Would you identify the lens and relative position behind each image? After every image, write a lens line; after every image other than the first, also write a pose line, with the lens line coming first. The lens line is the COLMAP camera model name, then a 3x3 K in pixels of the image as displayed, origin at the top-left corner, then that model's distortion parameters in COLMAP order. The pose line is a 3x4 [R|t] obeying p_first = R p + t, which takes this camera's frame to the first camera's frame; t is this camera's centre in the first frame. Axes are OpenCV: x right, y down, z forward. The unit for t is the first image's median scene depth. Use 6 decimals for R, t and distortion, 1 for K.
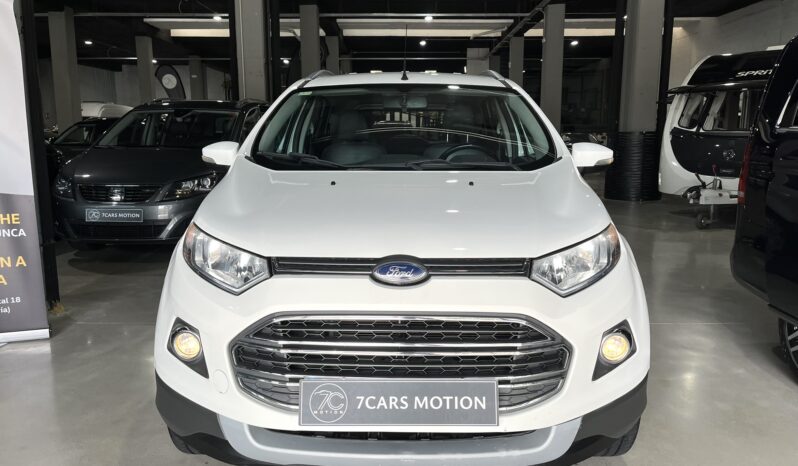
lens RADIAL K [[606.8, 0, 399.0], [0, 606.8, 233.0], [0, 0, 1]] dist [0.066858, -0.126756]
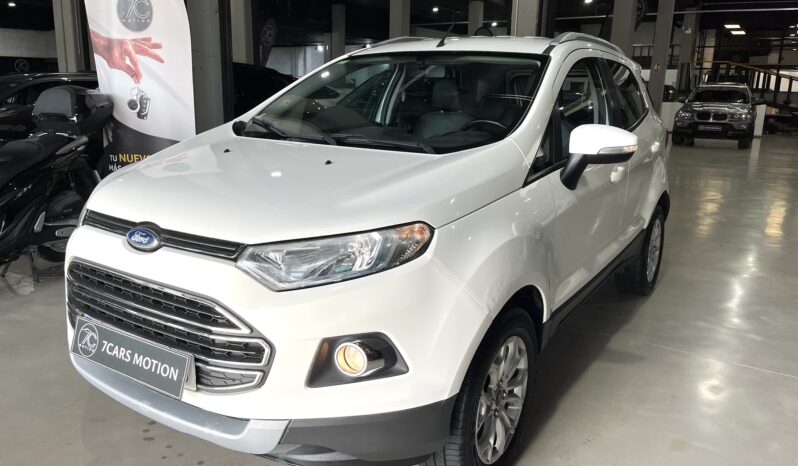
lens RADIAL K [[606.8, 0, 399.0], [0, 606.8, 233.0], [0, 0, 1]] dist [0.066858, -0.126756]
pose [[0.844080, 0.140918, -0.517369, 0.943809], [-0.108448, 0.989775, 0.092657, -0.093967], [0.525136, -0.022102, 0.850731, 0.319042]]
